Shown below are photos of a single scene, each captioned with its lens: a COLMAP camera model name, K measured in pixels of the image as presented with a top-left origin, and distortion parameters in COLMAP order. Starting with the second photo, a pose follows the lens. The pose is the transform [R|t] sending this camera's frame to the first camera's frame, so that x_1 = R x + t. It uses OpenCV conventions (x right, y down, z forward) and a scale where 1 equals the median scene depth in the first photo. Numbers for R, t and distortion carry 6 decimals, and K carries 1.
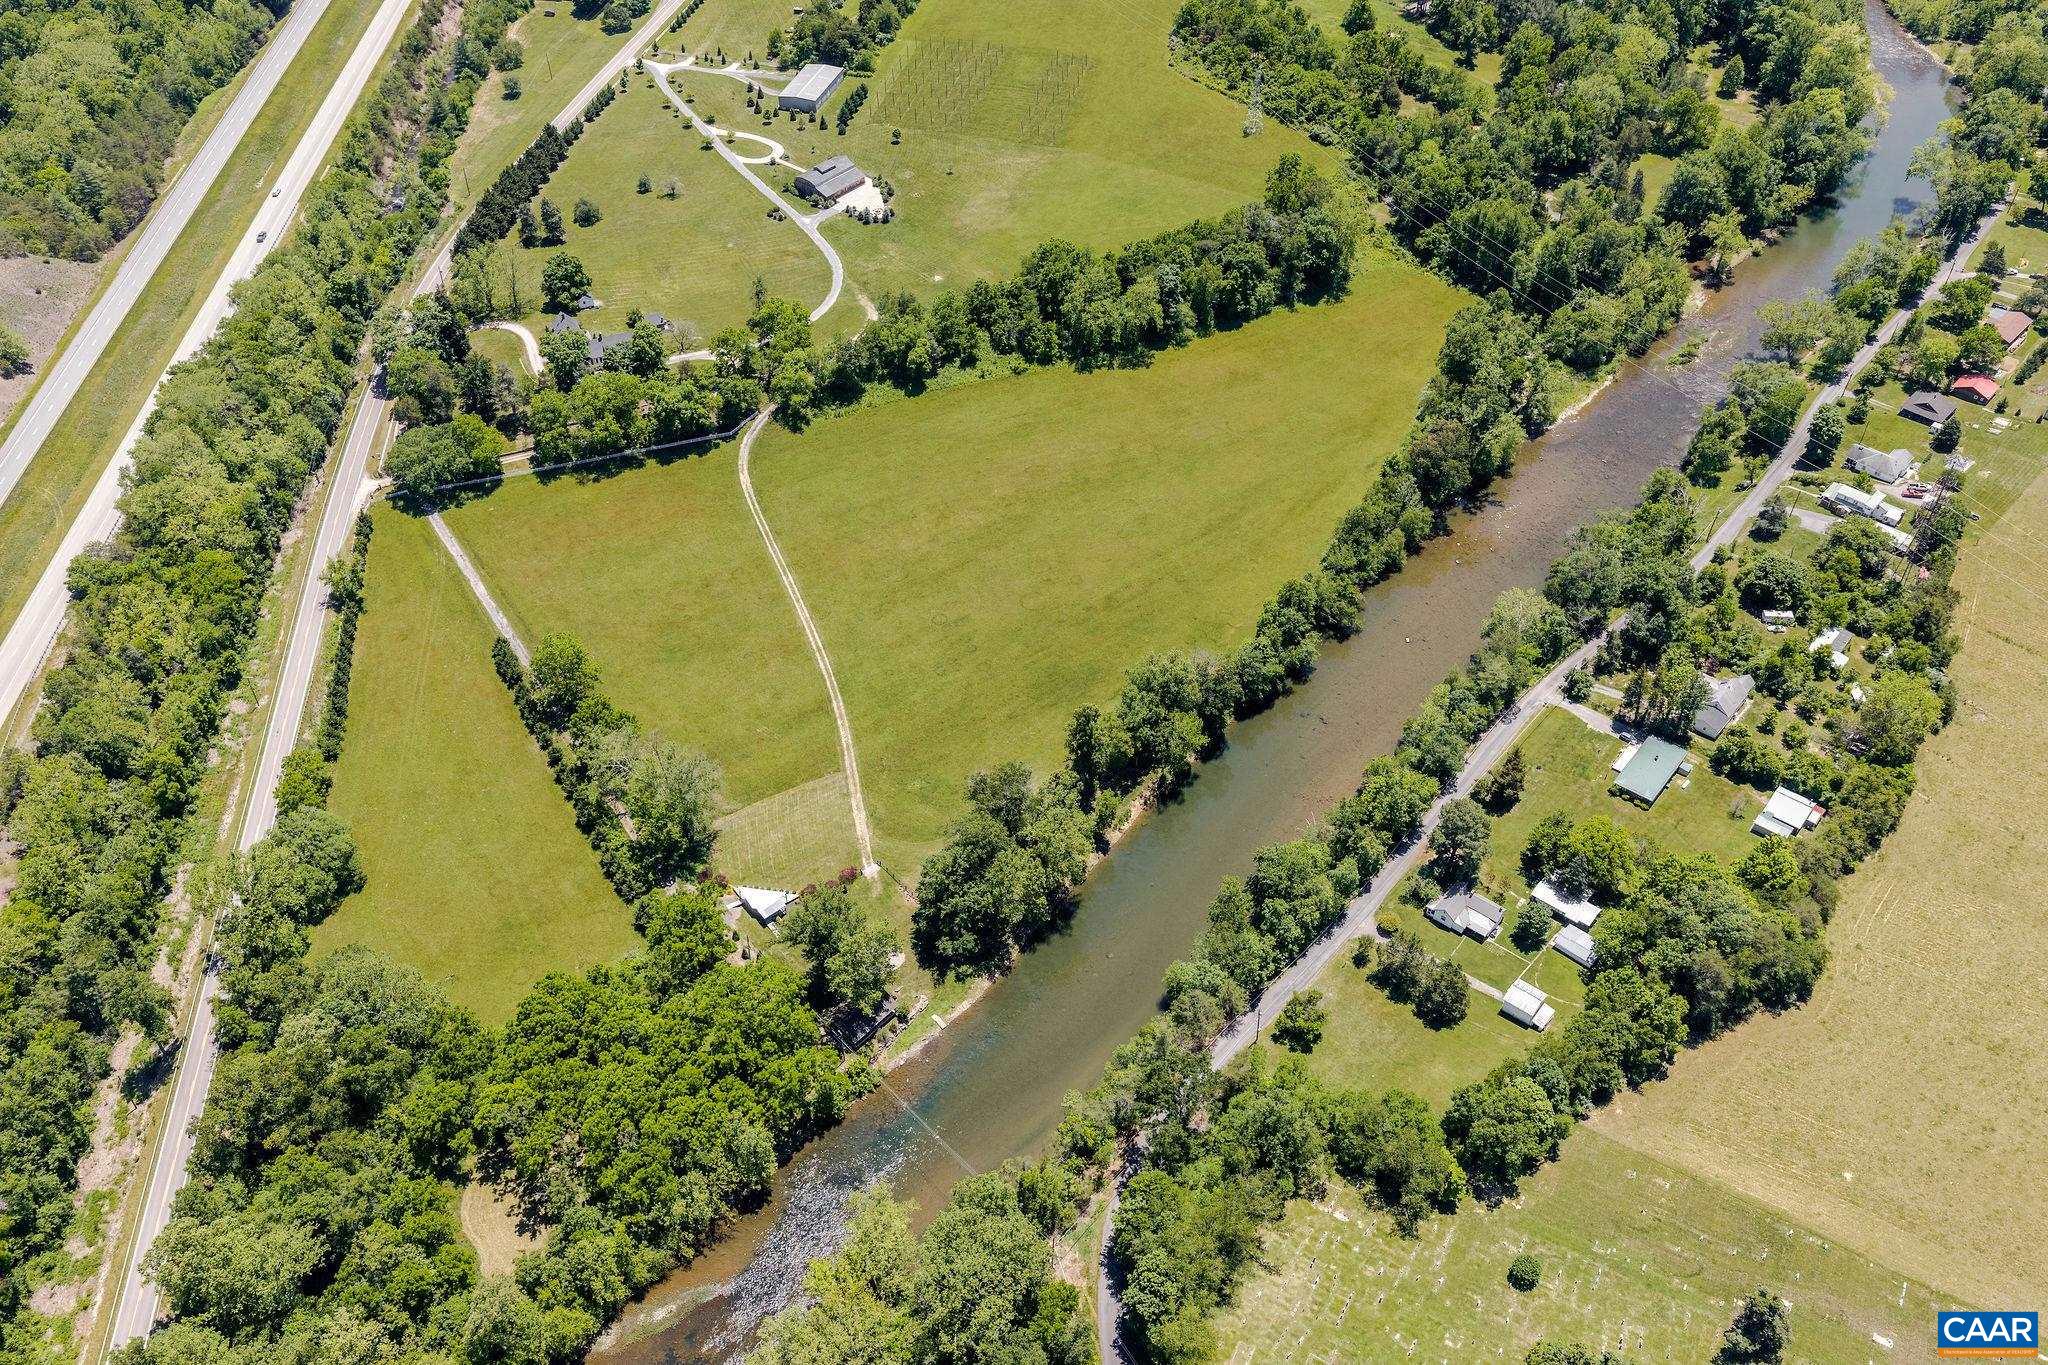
lens RADIAL K [[1675.7, 0, 1024.0], [0, 1675.7, 682.5], [0, 0, 1]] dist [0.011229, -0.016045]
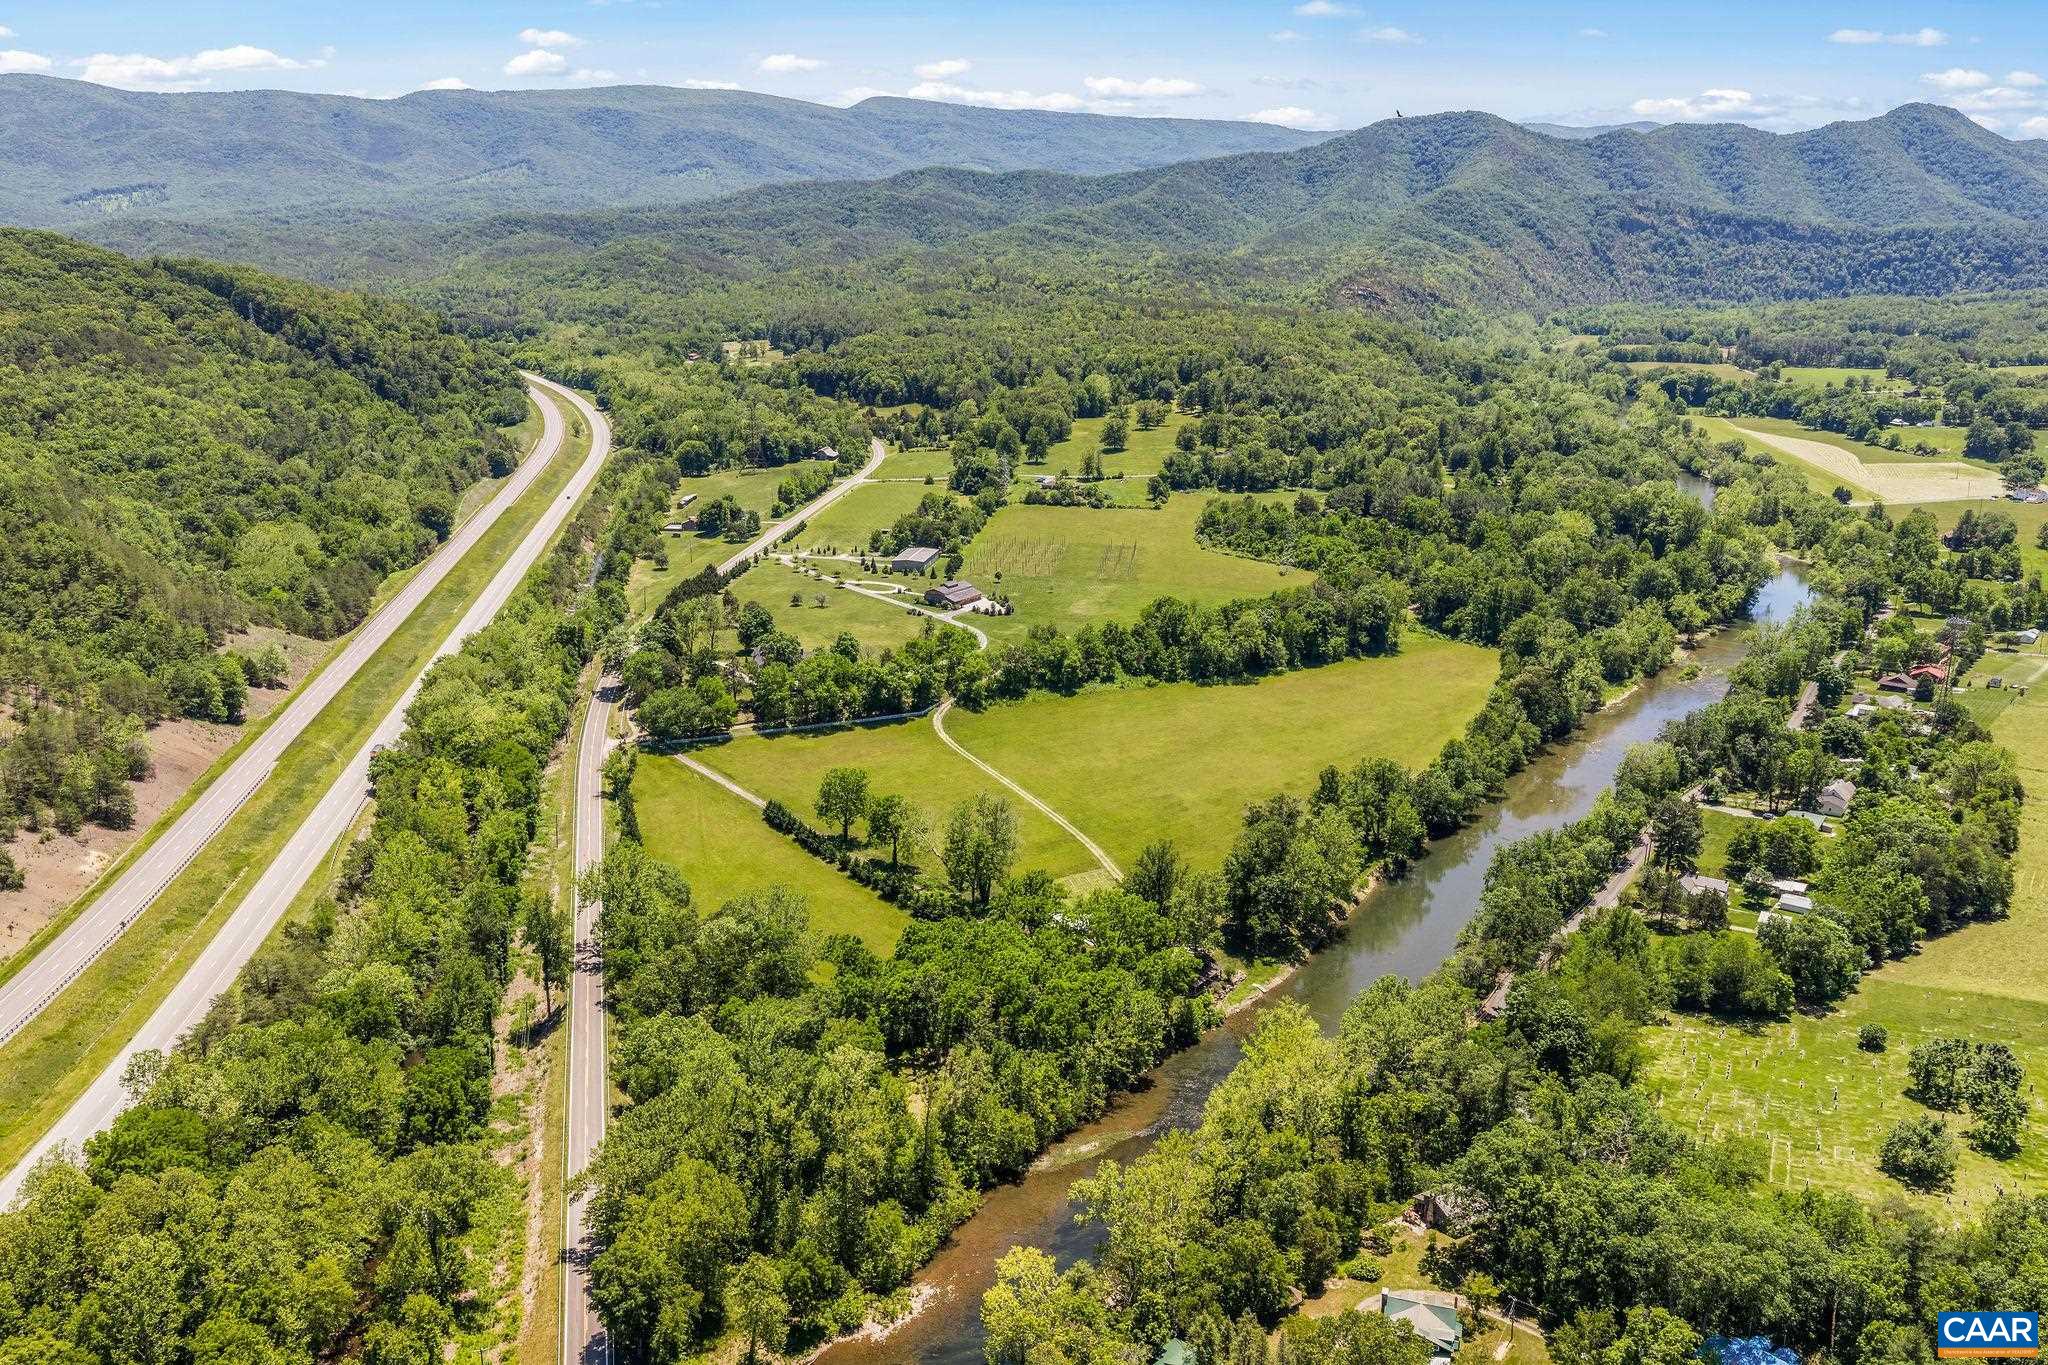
lens RADIAL K [[1675.7, 0, 1024.0], [0, 1675.7, 682.5], [0, 0, 1]] dist [0.011229, -0.016045]
pose [[0.995077, -0.017446, 0.097562, -0.204544], [0.061394, 0.881277, -0.468595, 0.353800], [-0.077804, 0.472277, 0.878009, -0.022203]]
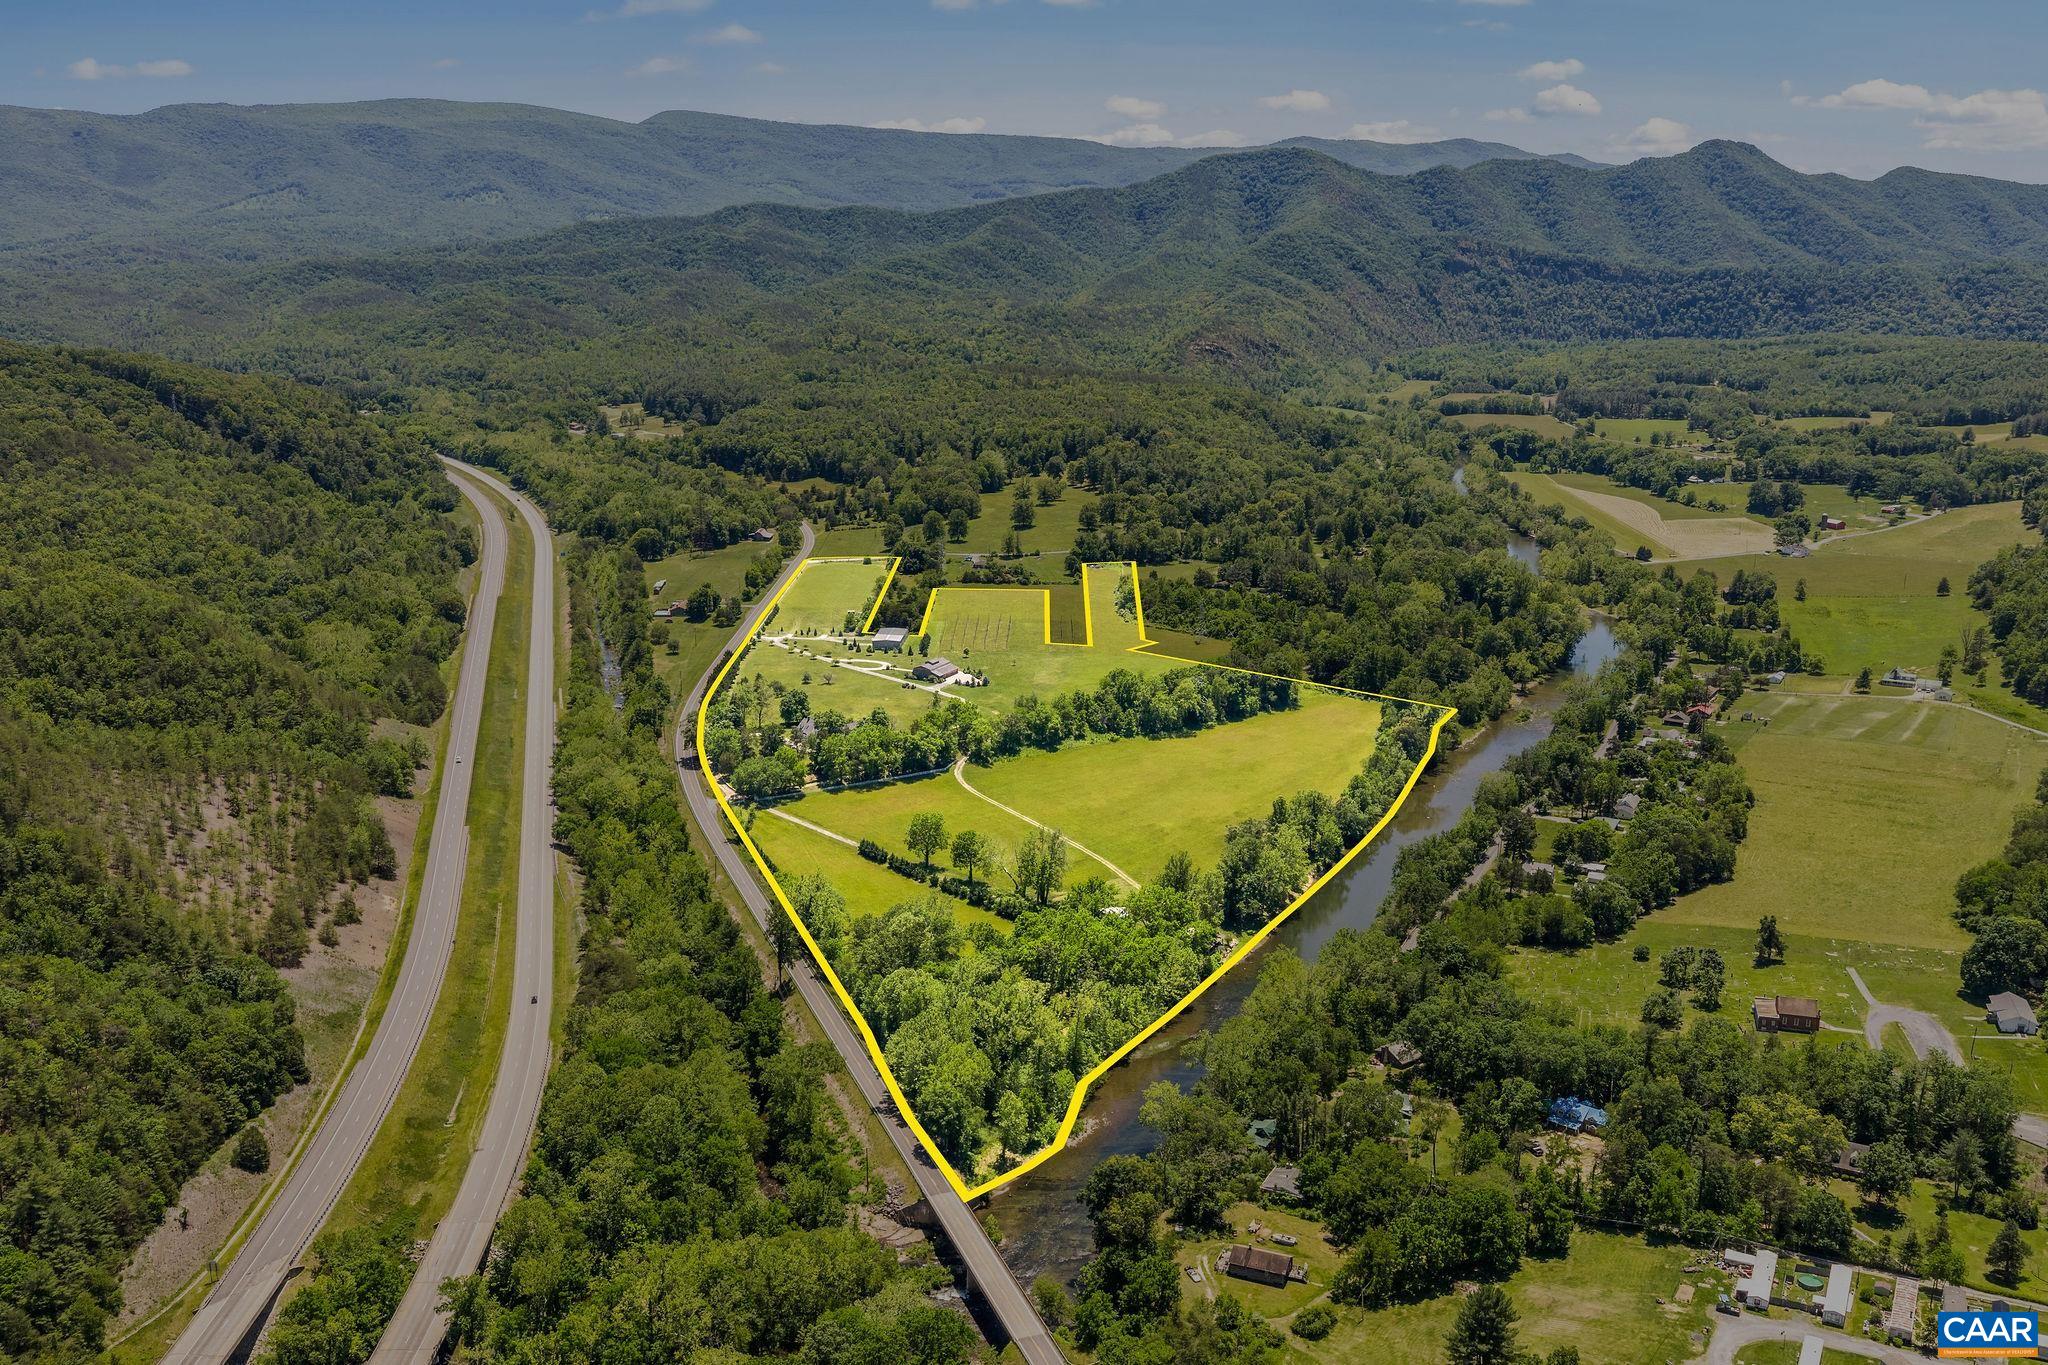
lens RADIAL K [[1803.3, 0, 1037.9], [0, 1803.3, 706.8], [0, 0, 1]] dist [0.028607, -0.050151]
pose [[0.976467, -0.048836, 0.210065, -0.399501], [0.143808, 0.873312, -0.465453, 0.517120], [-0.160721, 0.484708, 0.859783, -0.371455]]
